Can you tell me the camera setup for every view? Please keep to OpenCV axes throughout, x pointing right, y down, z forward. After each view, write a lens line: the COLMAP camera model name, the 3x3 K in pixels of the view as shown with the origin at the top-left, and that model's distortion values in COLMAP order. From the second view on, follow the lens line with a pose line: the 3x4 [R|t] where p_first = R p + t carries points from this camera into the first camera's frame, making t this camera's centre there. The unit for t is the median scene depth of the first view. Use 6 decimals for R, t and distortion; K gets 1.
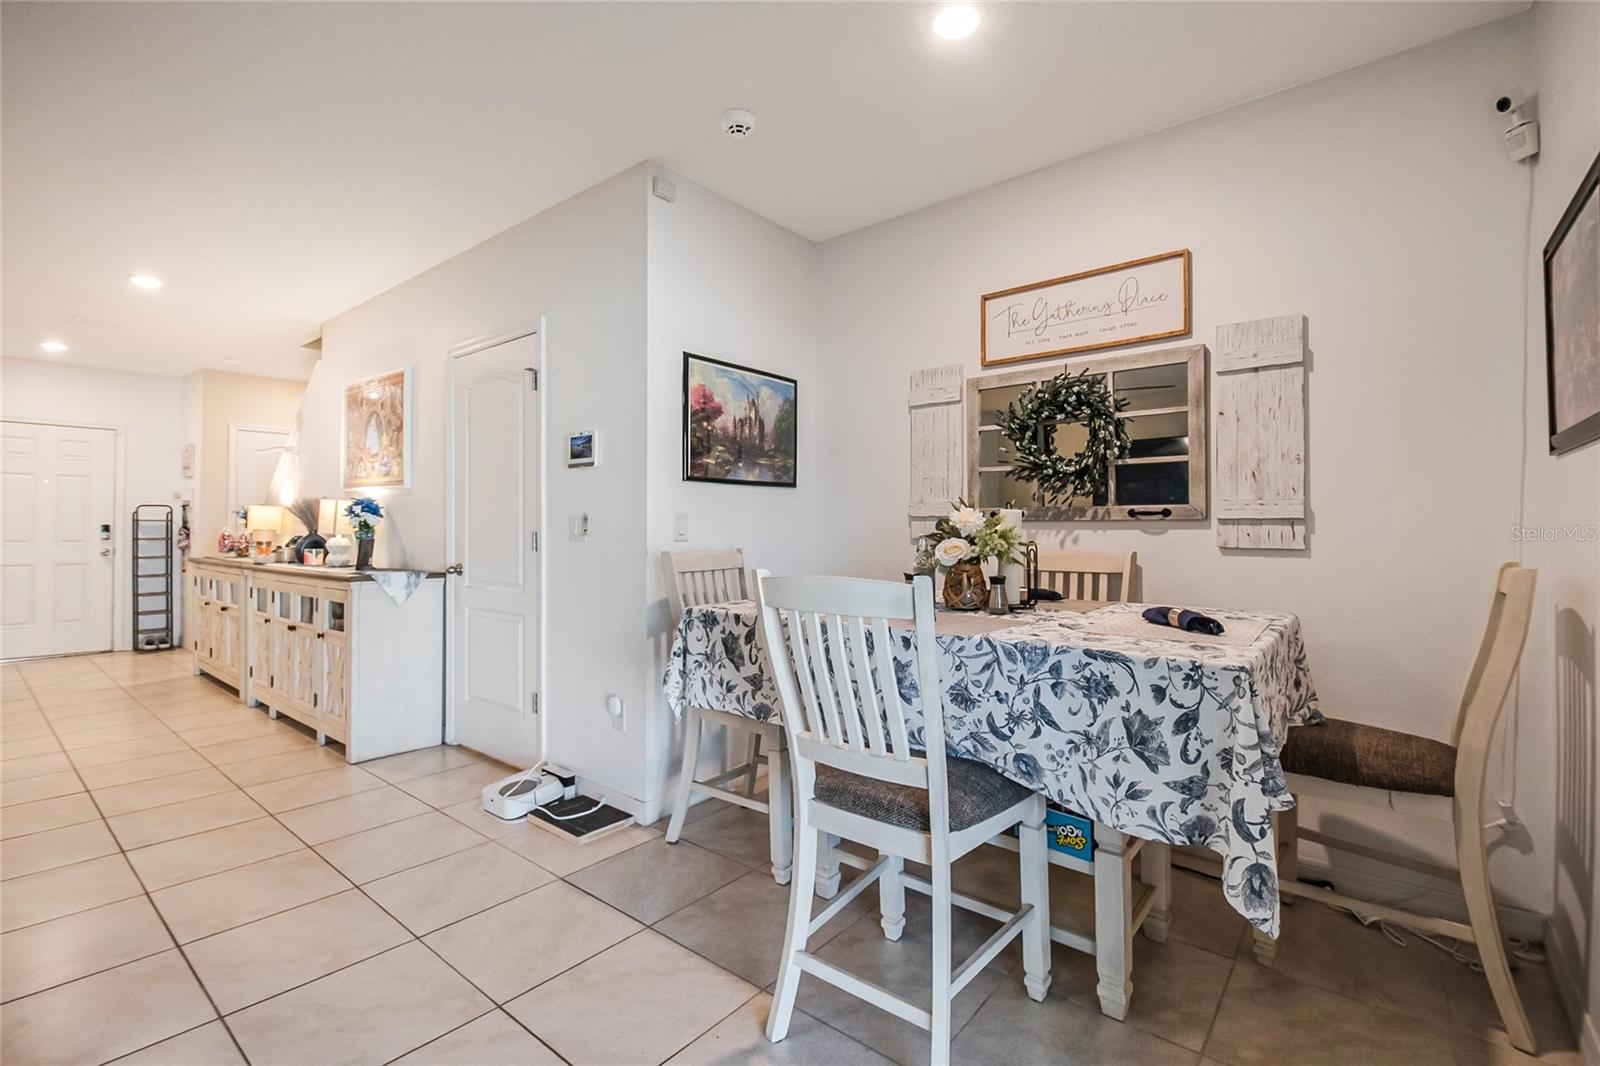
lens RADIAL K [[688.1, 0, 800.5], [0, 688.1, 521.7], [0, 0, 1]] dist [0.004892, -0.002801]
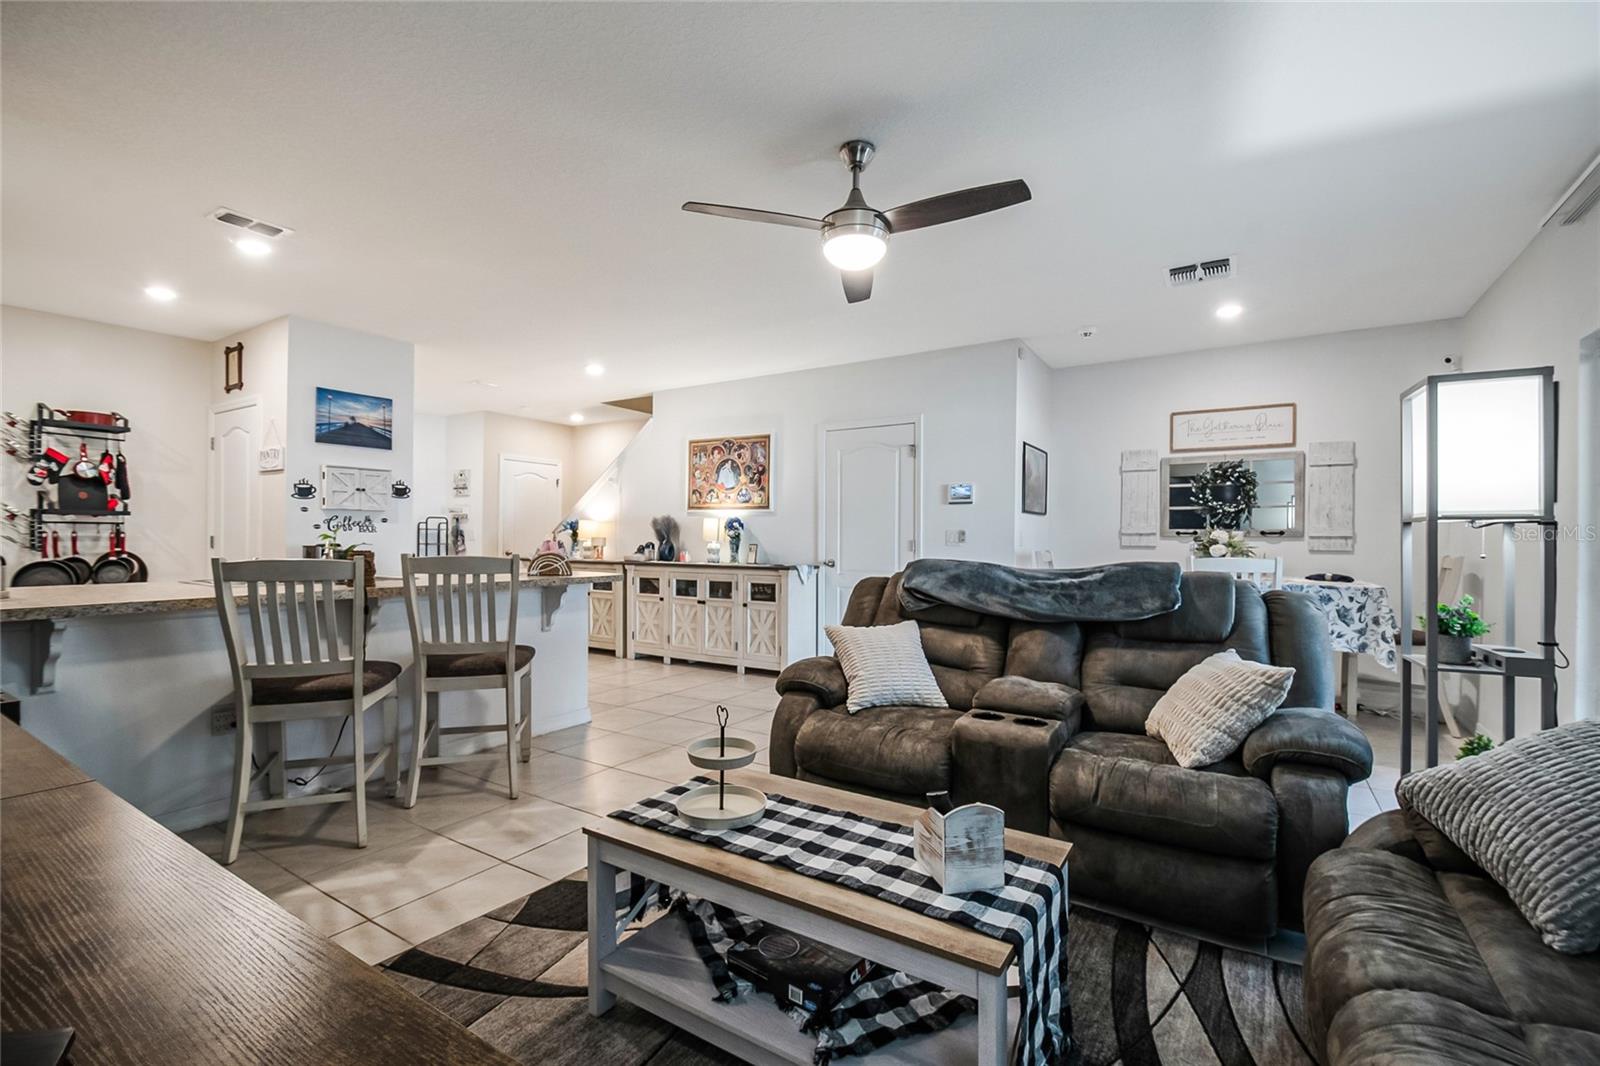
lens RADIAL K [[688.1, 0, 784.3], [0, 688.1, 538.7], [0, 0, 1]] dist [0.004892, -0.002801]
pose [[0.993376, 0.006354, 0.114735, -0.701587], [-0.007444, 0.999931, 0.009078, -0.002301], [-0.114669, -0.009872, 0.993355, -0.511384]]
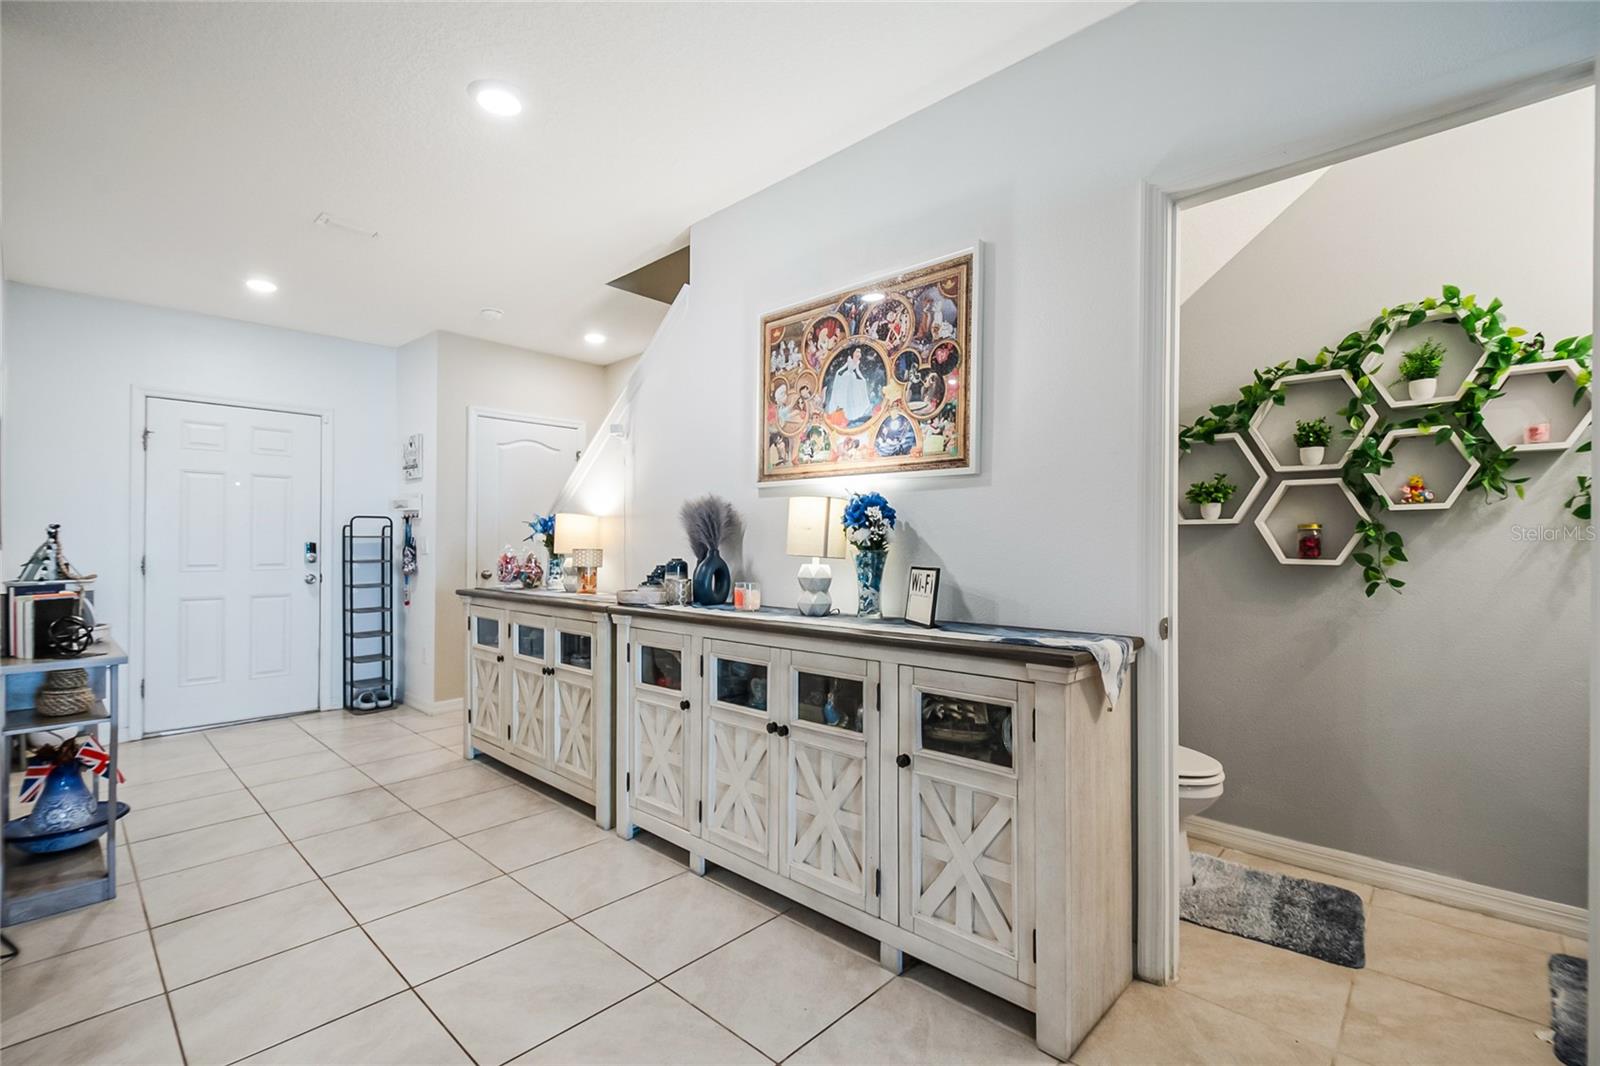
lens RADIAL K [[688.1, 0, 803.4], [0, 688.1, 544.6], [0, 0, 1]] dist [0.004892, -0.002801]
pose [[0.997931, -0.001642, -0.064267, -0.655450], [0.002173, 0.999964, 0.008192, 0.002389], [0.064251, -0.008315, 0.997899, 0.438967]]
